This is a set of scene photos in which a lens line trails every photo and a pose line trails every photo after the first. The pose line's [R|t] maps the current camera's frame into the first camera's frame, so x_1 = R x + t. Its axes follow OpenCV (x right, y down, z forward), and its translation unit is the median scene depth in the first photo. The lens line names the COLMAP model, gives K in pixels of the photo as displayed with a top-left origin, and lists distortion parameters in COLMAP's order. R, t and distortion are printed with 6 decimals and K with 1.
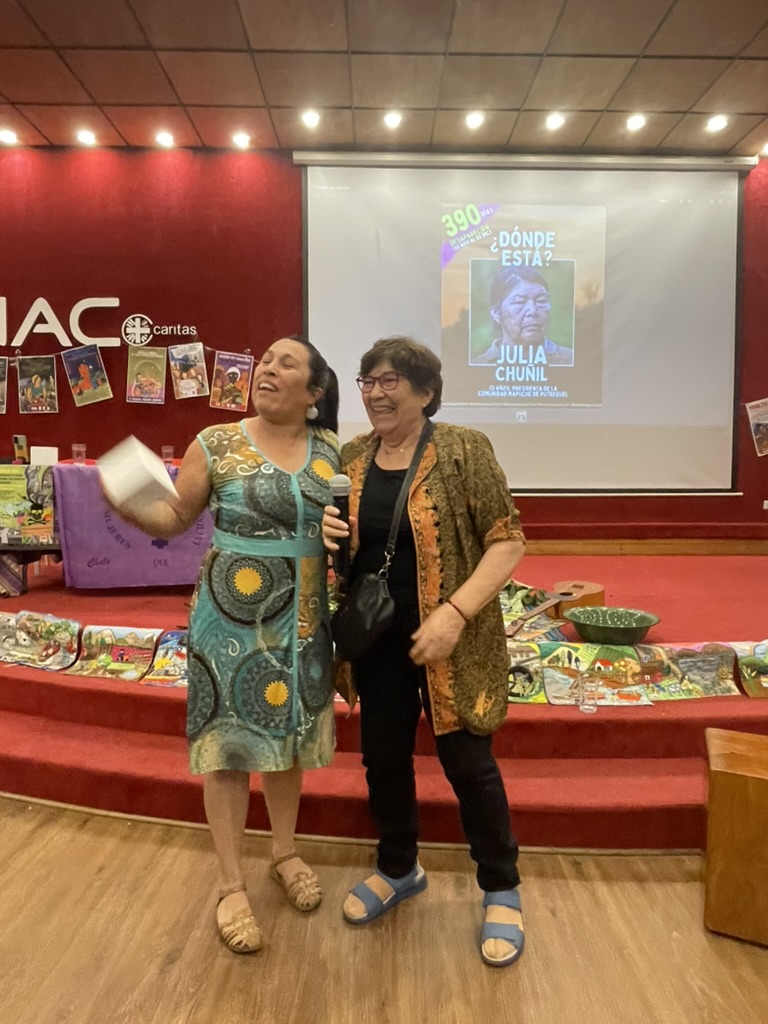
lens RADIAL K [[629.8, 0, 384.0], [0, 629.8, 512.0], [0, 0, 1]] dist [-0.001713, -0.000682]
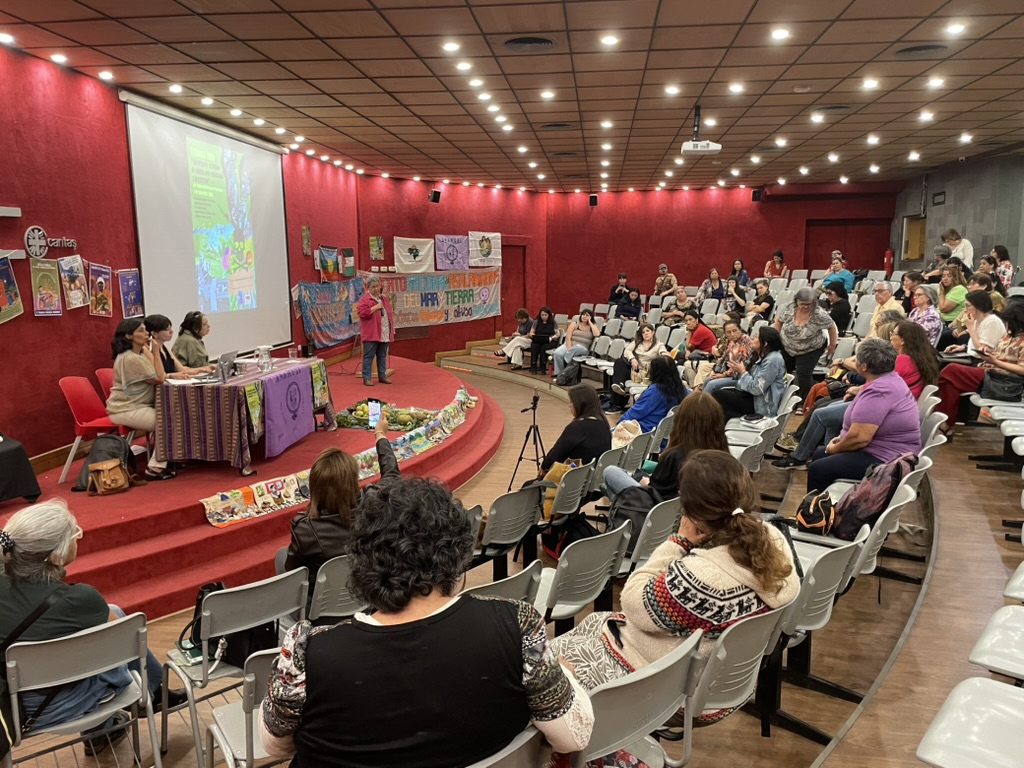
lens RADIAL K [[775.3, 0, 510.3], [0, 775.3, 379.4], [0, 0, 1]] dist [0.061403, -0.088332]
pose [[0.131174, -0.152021, 0.979634, -1.501512], [0.072924, 0.986975, 0.143396, -0.198462], [-0.988674, 0.052629, 0.140551, 0.119347]]
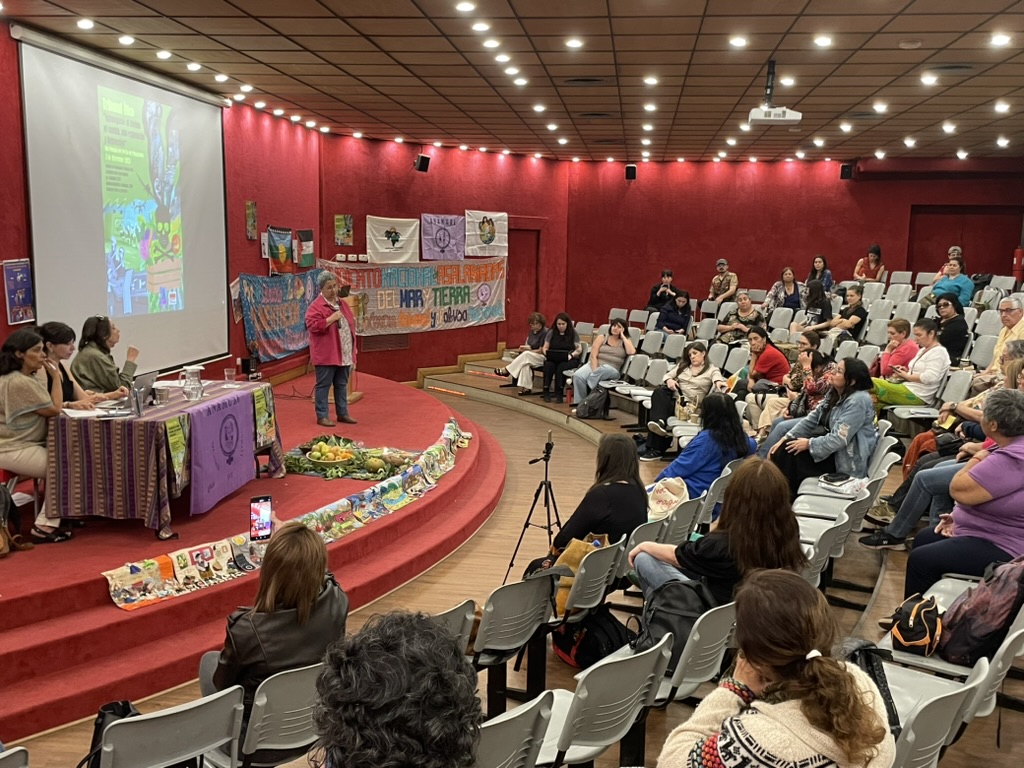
lens RADIAL K [[1024.3, 0, 512.0], [0, 1024.3, 384.0], [0, 0, 1]] dist [0.067980, -0.102944]
pose [[0.137511, -0.141240, 0.980378, -1.497953], [0.048551, 0.989553, 0.135752, -0.234394], [-0.989310, 0.028930, 0.142932, 0.119875]]
